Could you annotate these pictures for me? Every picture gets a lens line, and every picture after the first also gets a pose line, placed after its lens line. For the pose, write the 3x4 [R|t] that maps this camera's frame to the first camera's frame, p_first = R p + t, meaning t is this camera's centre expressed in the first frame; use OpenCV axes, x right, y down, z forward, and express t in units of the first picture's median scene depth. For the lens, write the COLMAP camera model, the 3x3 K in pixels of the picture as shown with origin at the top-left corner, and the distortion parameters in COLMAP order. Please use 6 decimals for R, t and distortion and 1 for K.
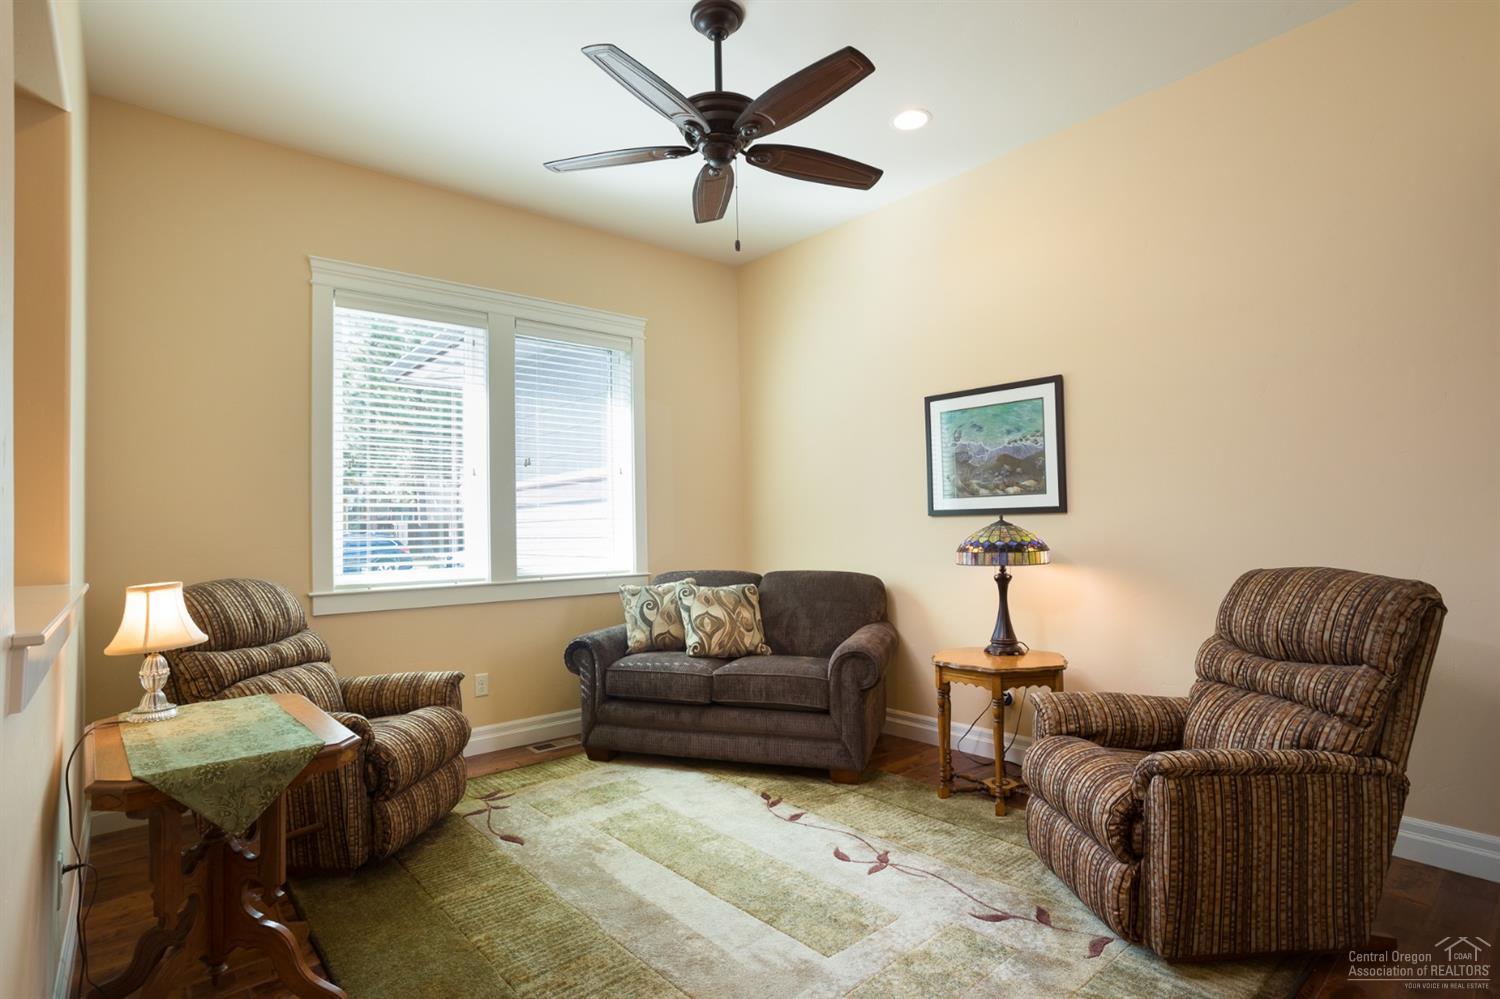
lens RADIAL K [[755.4, 0, 757.3], [0, 755.4, 513.8], [0, 0, 1]] dist [-0.041932, 0.007925]
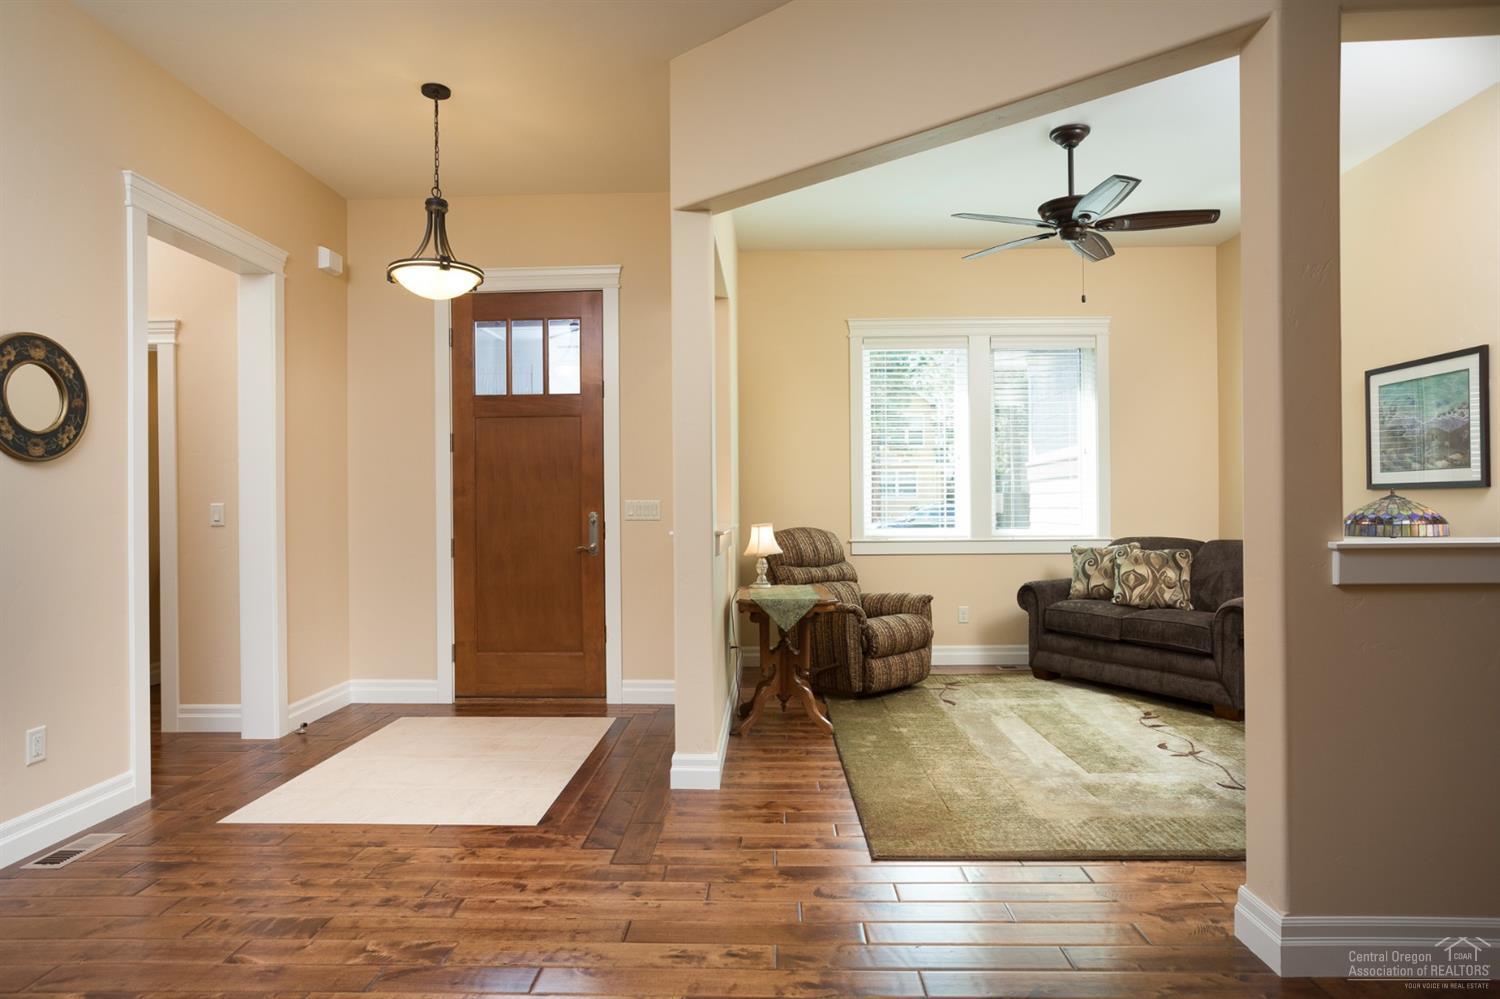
lens RADIAL K [[859.6, 0, 746.9], [0, 859.6, 494.6], [0, 0, 1]] dist [0.001777, 0.003165]
pose [[0.741803, 0.003804, -0.670607, 0.433768], [0.007992, 0.999863, 0.014512, -0.015282], [0.670570, -0.016124, 0.741671, -0.463367]]
